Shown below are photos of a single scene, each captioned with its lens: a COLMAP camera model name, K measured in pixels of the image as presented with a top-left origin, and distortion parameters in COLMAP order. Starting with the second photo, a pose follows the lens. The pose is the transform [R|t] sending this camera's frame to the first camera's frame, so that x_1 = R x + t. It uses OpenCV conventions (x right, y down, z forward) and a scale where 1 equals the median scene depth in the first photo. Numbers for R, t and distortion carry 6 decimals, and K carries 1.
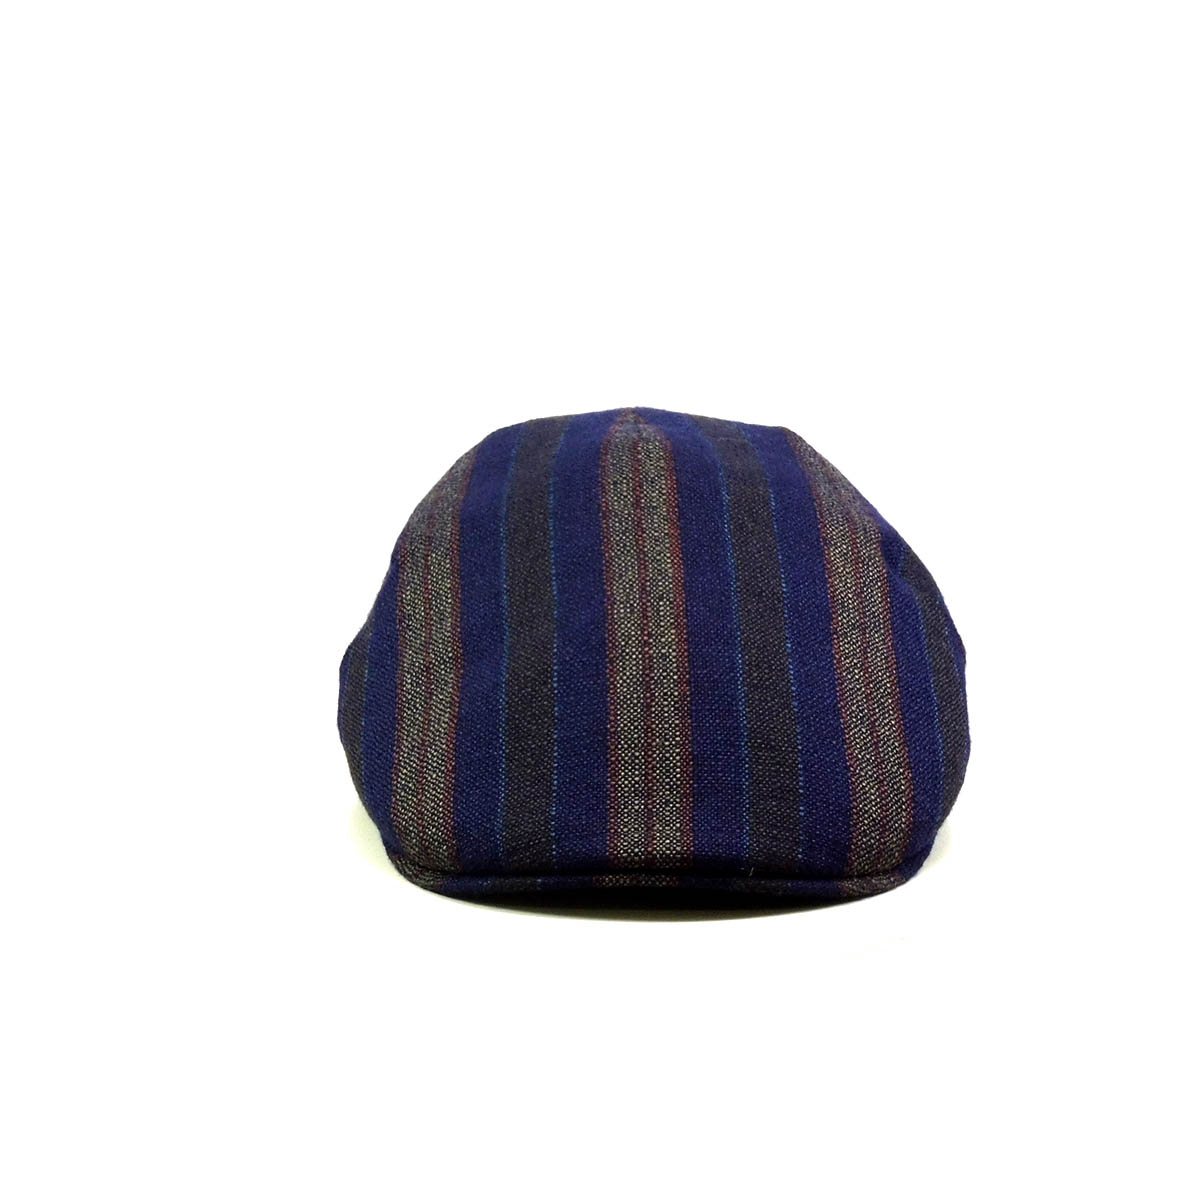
lens RADIAL K [[4063.5, 0, 604.1], [0, 4063.5, 596.6], [0, 0, 1]] dist [0.913037, 0.000000]
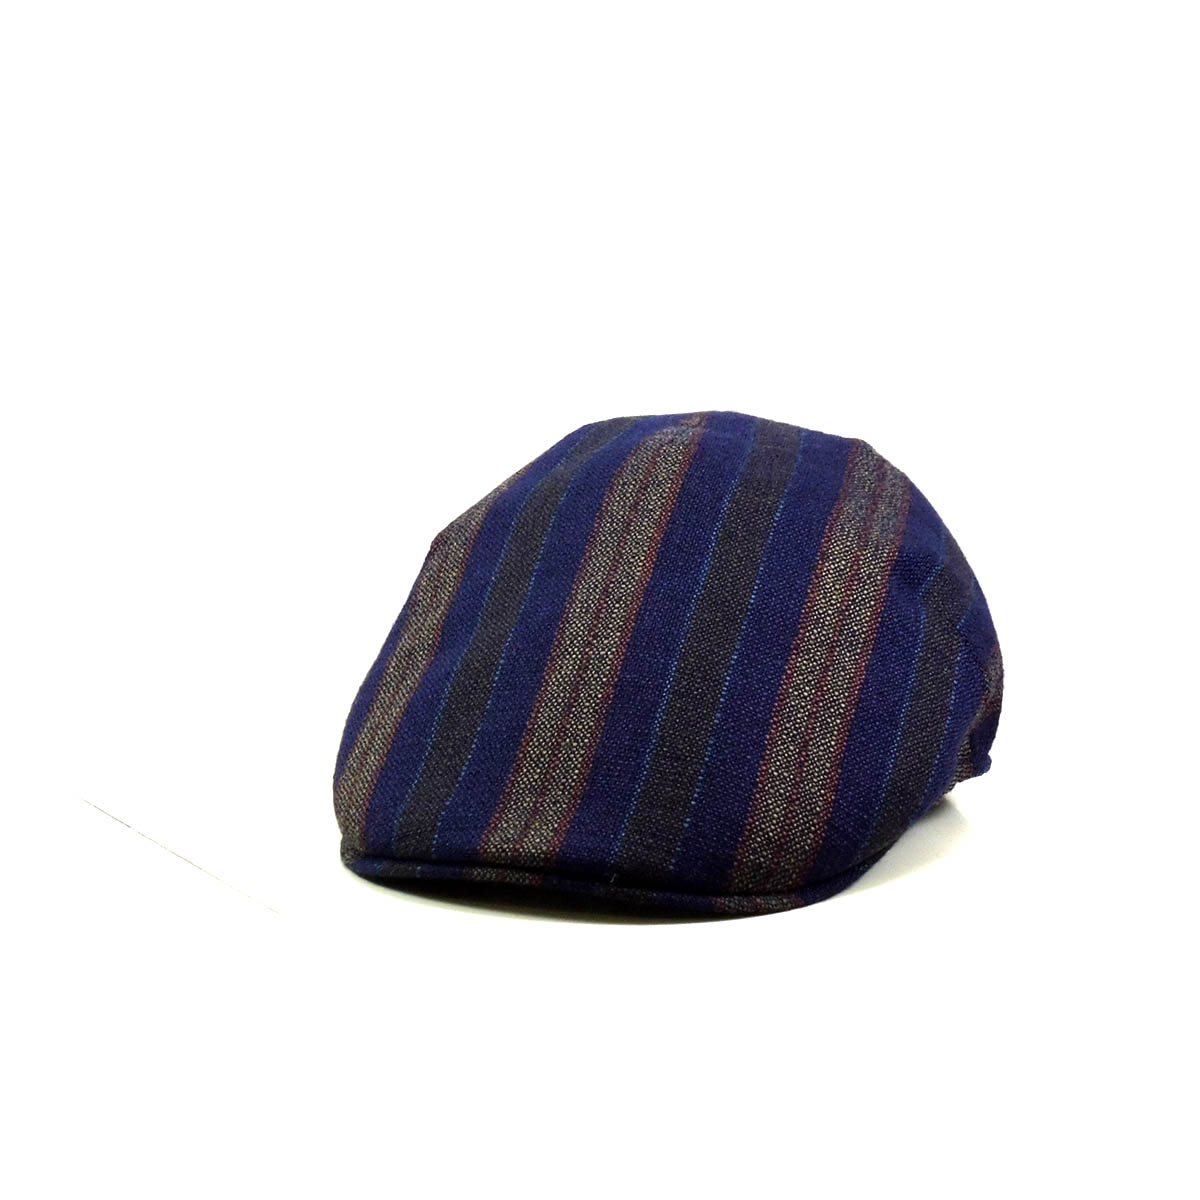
lens RADIAL K [[4063.5, 0, 592.7], [0, 4063.5, 603.6], [0, 0, 1]] dist [0.913037, 0.000000]
pose [[0.937593, 0.068655, -0.340891, 0.356224], [-0.068842, 0.997561, 0.011564, -0.010186], [0.340853, 0.012625, 0.940032, 0.062057]]
